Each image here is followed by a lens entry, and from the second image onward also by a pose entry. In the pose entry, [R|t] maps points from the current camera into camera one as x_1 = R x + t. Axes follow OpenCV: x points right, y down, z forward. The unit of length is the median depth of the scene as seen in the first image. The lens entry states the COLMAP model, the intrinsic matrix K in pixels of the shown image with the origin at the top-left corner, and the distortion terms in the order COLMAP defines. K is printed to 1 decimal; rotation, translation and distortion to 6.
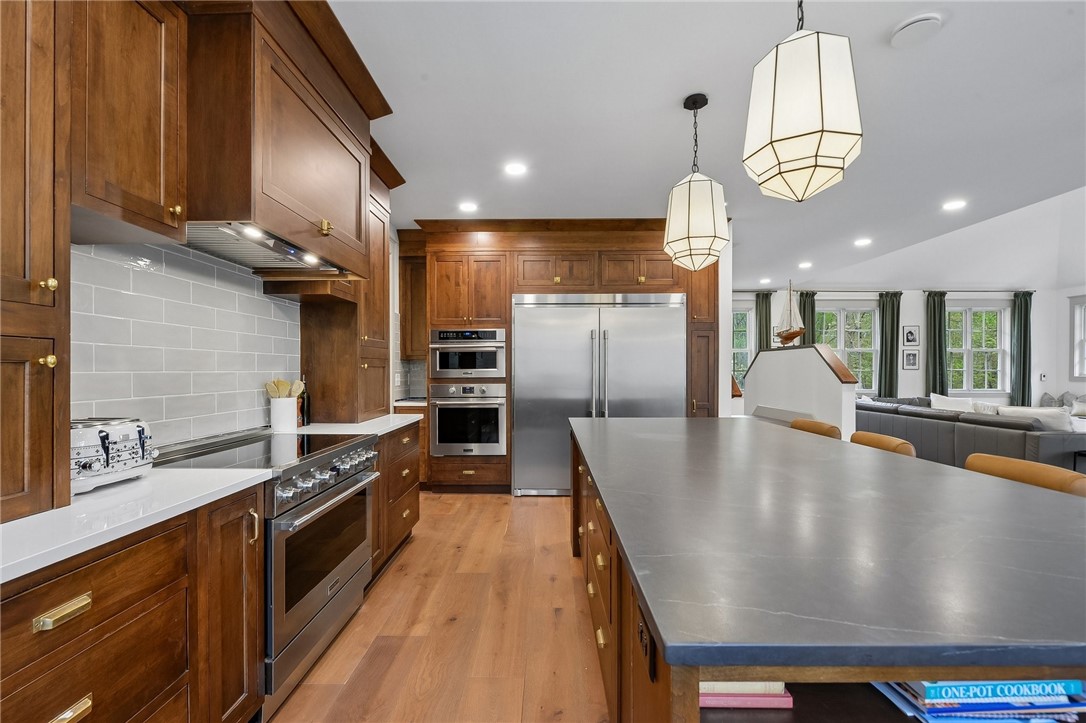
lens RADIAL K [[464.3, 0, 545.0], [0, 464.3, 371.9], [0, 0, 1]] dist [-0.003720, -0.000705]
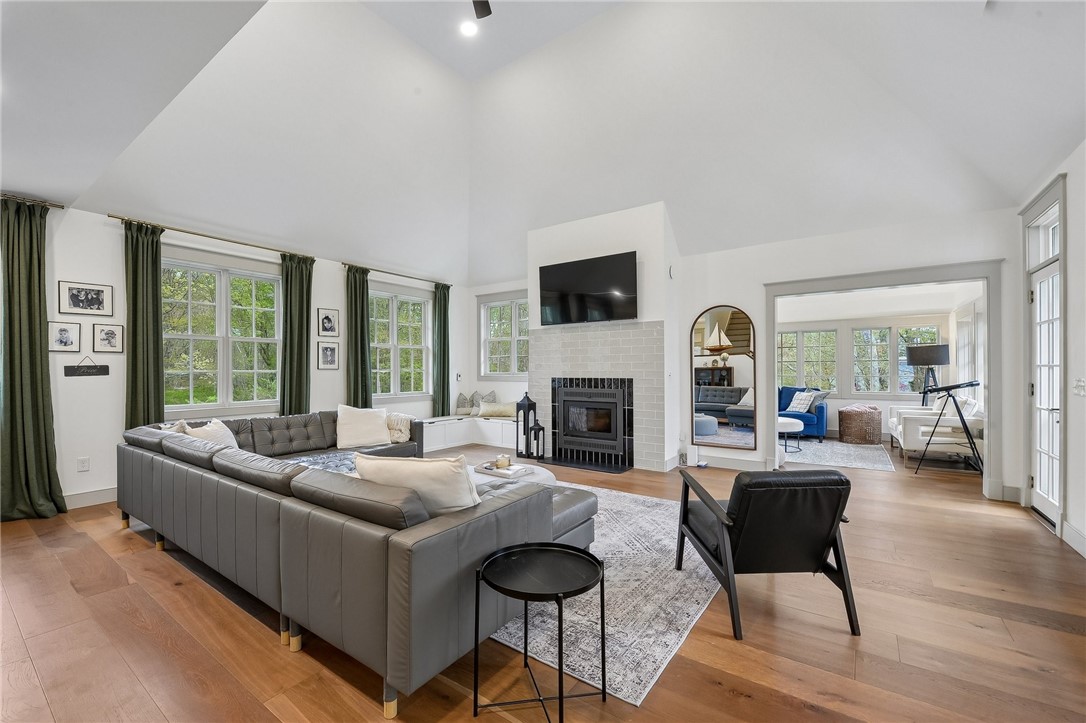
lens RADIAL K [[464.3, 0, 513.6], [0, 464.3, 369.9], [0, 0, 1]] dist [-0.003720, -0.000705]
pose [[0.604911, -0.006426, 0.796267, 0.391389], [0.011327, 0.999936, -0.000535, -0.001228], [-0.796213, 0.009343, 0.604945, 0.336693]]
